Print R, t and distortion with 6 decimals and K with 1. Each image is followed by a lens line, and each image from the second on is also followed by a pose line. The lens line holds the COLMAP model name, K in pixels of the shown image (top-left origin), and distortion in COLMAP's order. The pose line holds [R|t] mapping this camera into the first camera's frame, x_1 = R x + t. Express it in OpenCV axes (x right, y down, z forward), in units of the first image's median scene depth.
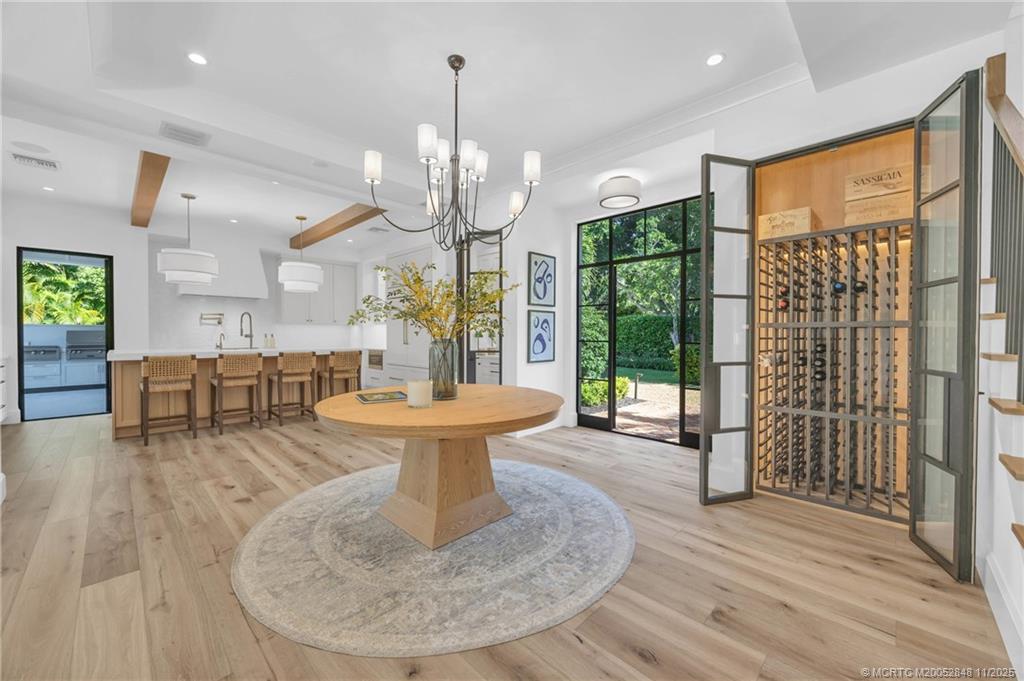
lens RADIAL K [[391.7, 0, 511.5], [0, 391.7, 338.7], [0, 0, 1]] dist [-0.003092, -0.000133]
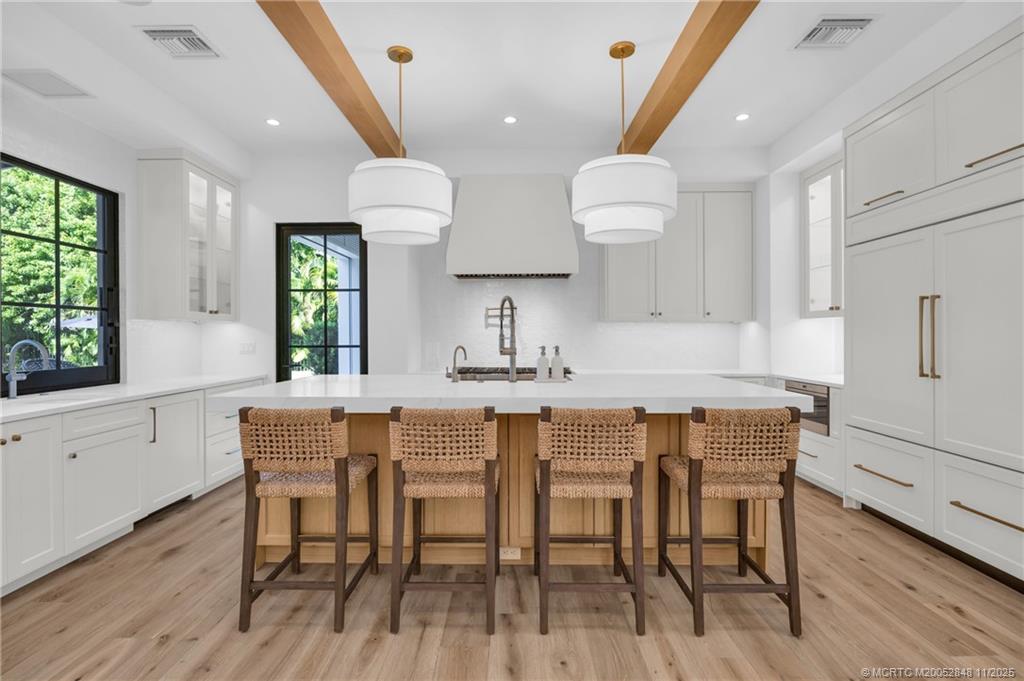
lens RADIAL K [[506.9, 0, 509.4], [0, 506.9, 337.5], [0, 0, 1]] dist [-0.001576, 0.000691]
pose [[0.699979, -0.001364, -0.714163, -0.273148], [-0.003090, 0.999983, -0.004938, -0.020070], [0.714157, 0.005664, 0.699962, 0.606991]]
